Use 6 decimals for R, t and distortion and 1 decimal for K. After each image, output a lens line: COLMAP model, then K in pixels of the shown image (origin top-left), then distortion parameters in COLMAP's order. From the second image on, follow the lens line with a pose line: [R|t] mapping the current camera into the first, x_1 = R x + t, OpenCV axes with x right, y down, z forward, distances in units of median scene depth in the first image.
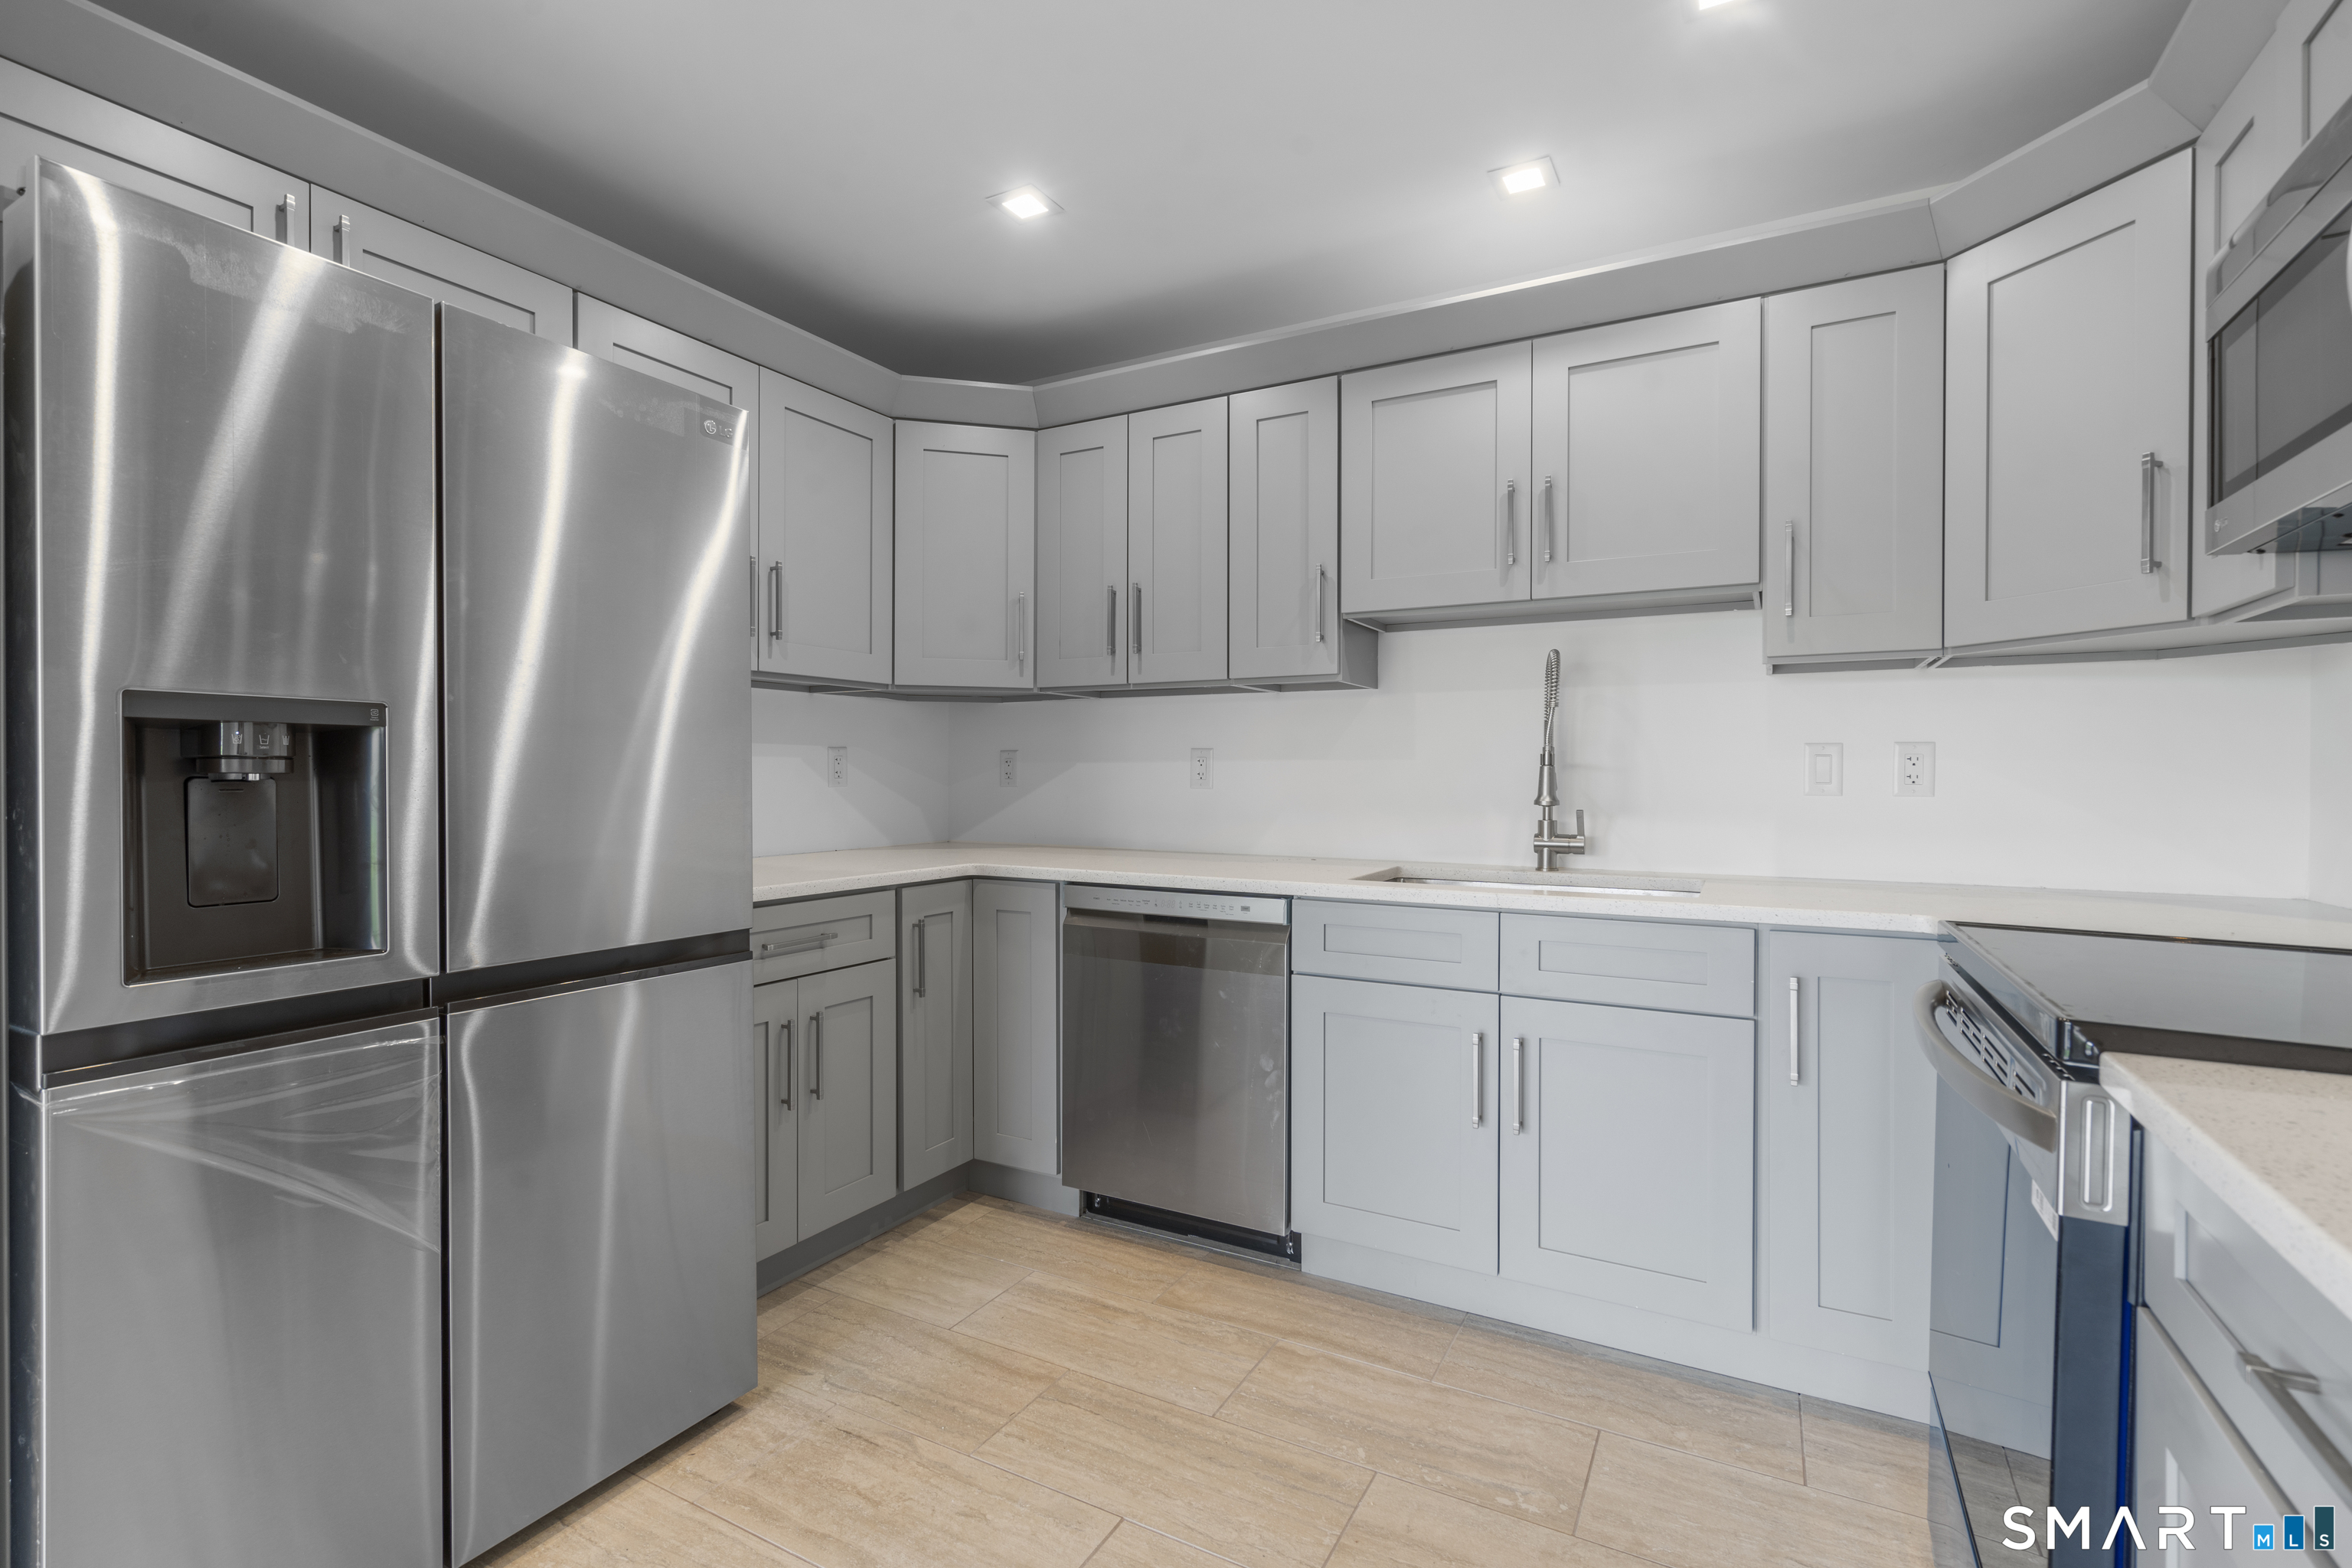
lens RADIAL K [[1076.5, 0, 1170.8], [0, 1076.5, 778.5], [0, 0, 1]] dist [0.000001, 0.002126]
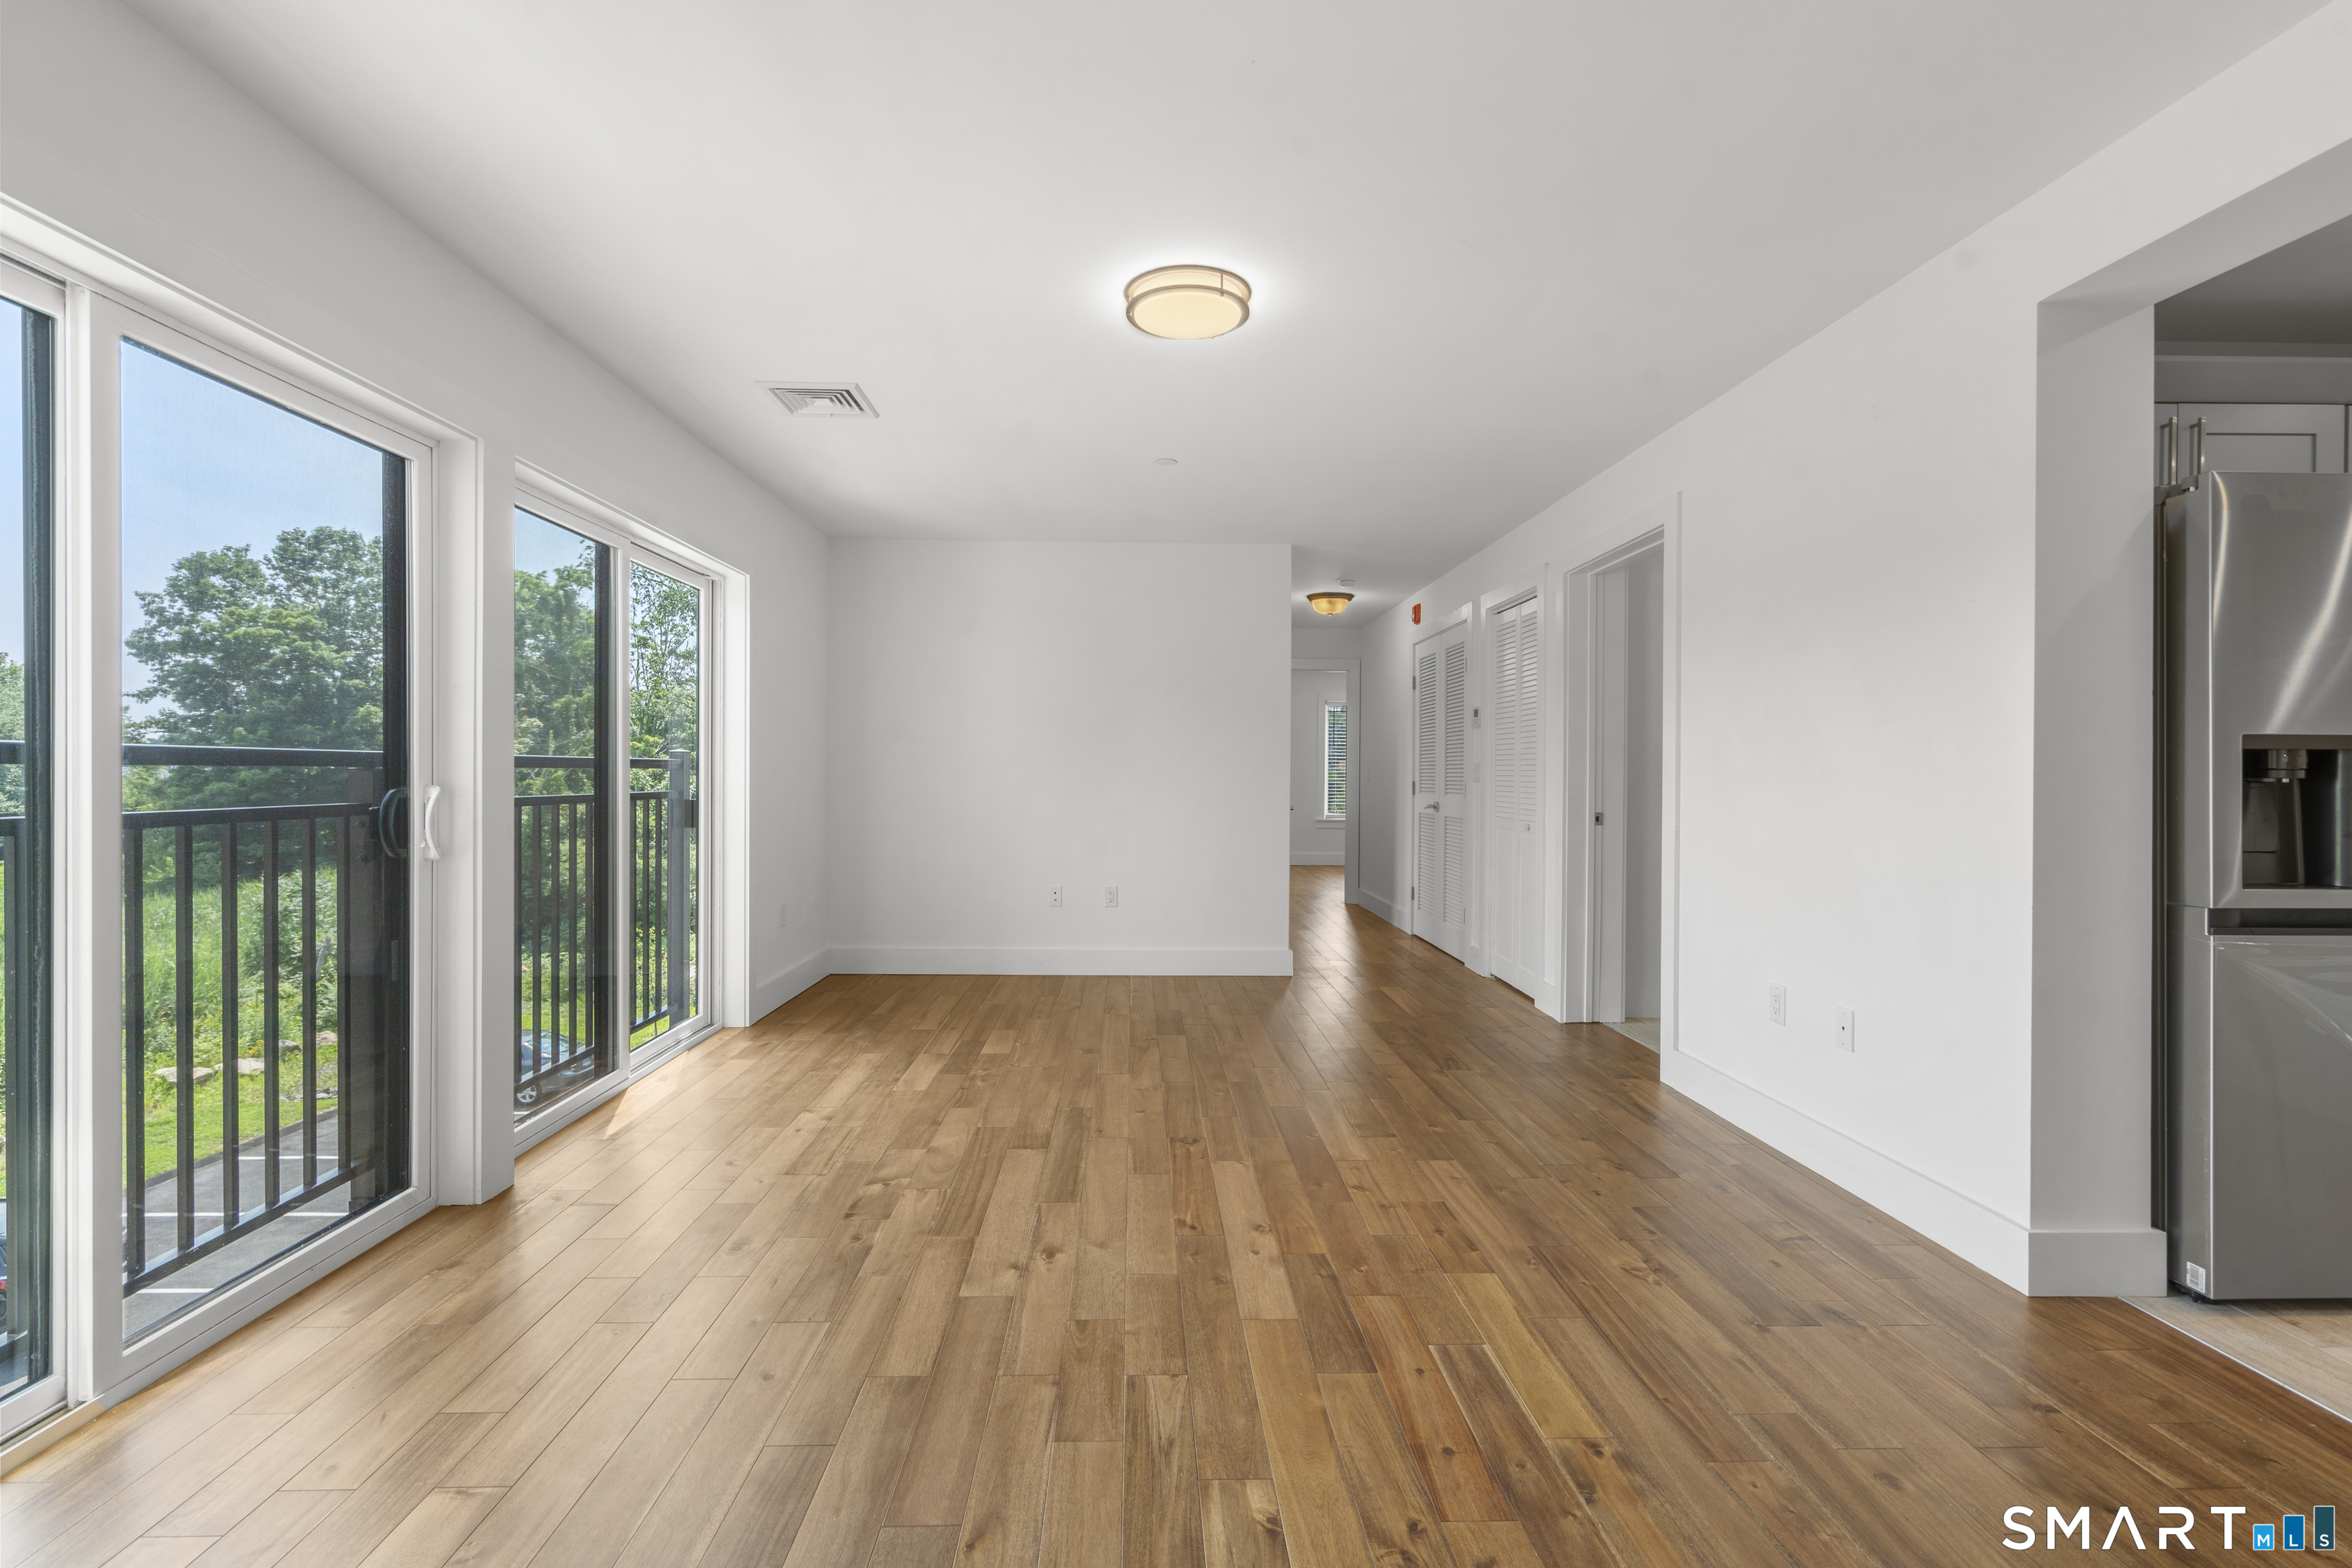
lens RADIAL K [[1076.5, 0, 1178.2], [0, 1076.5, 783.4], [0, 0, 1]] dist [0.000001, 0.002126]
pose [[0.518177, 0.002828, -0.855269, -0.164278], [-0.008776, 0.999959, -0.002011, 0.013357], [0.855229, 0.008548, 0.518180, -0.865862]]
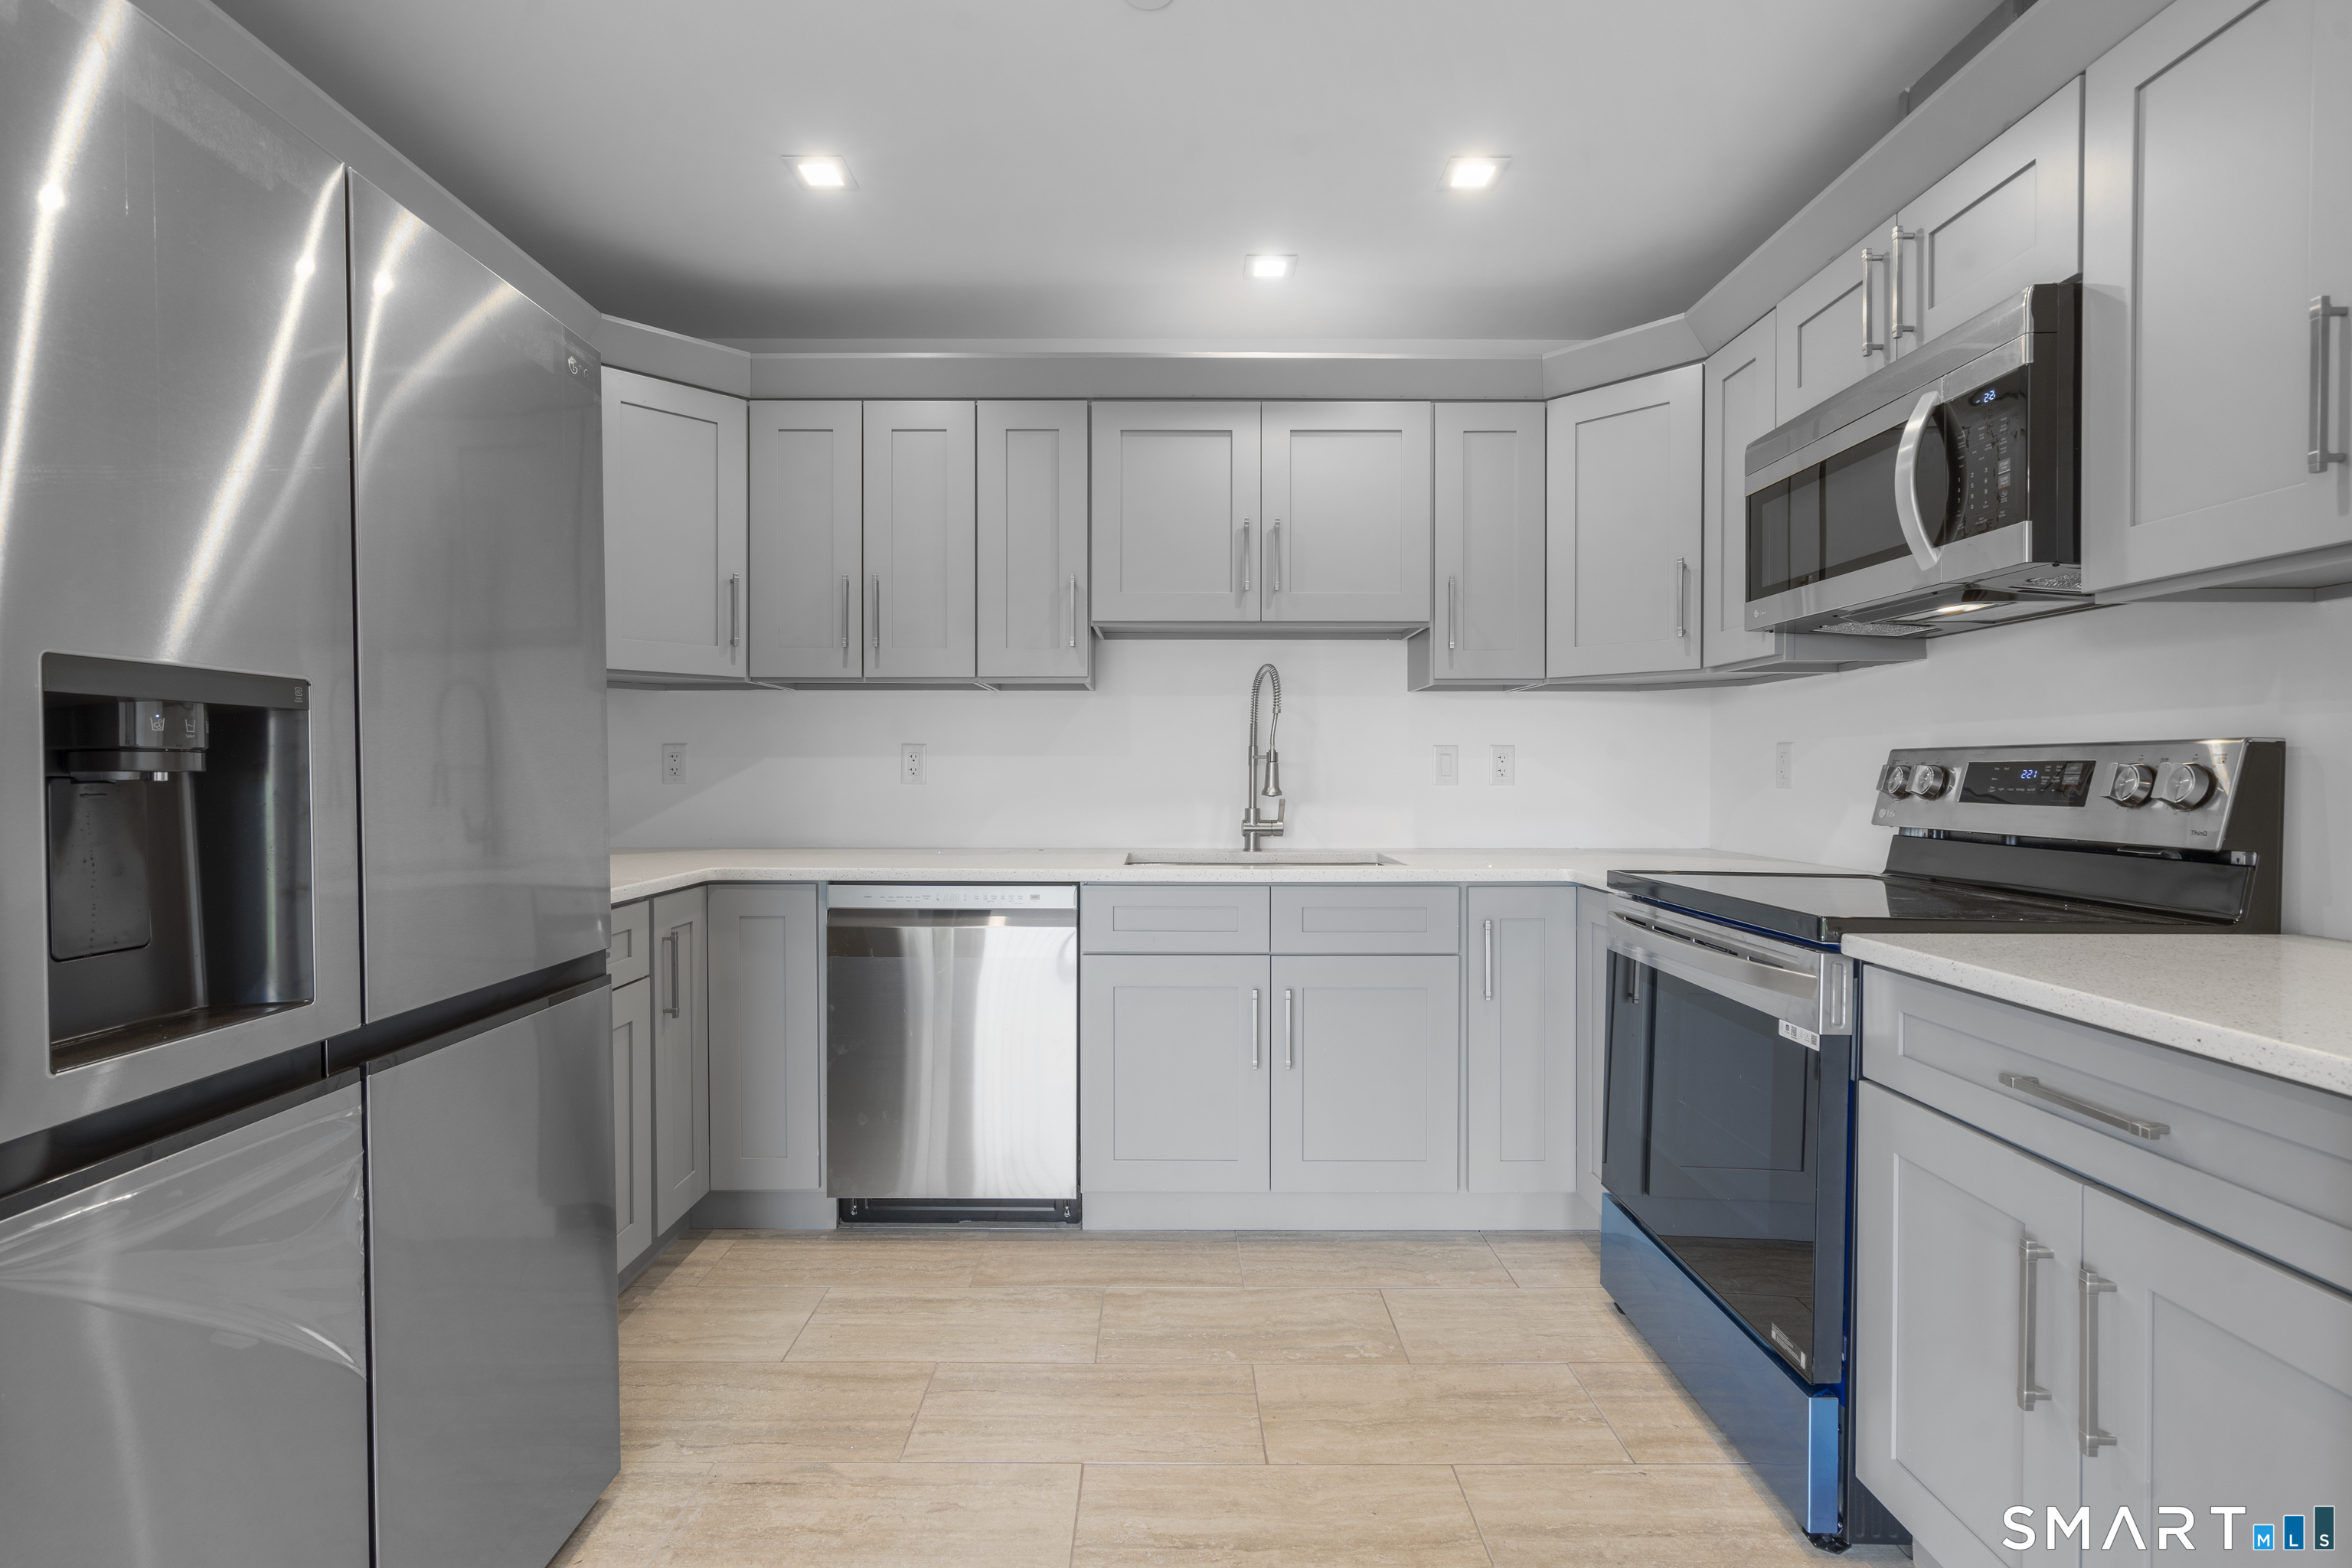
lens RADIAL K [[1076.5, 0, 1162.3], [0, 1076.5, 778.5], [0, 0, 1]] dist [0.000001, 0.002126]
pose [[0.874460, -0.006263, 0.485056, -0.360457], [0.003922, 0.999975, 0.005841, -0.001205], [-0.485081, -0.003206, 0.874463, 0.018668]]
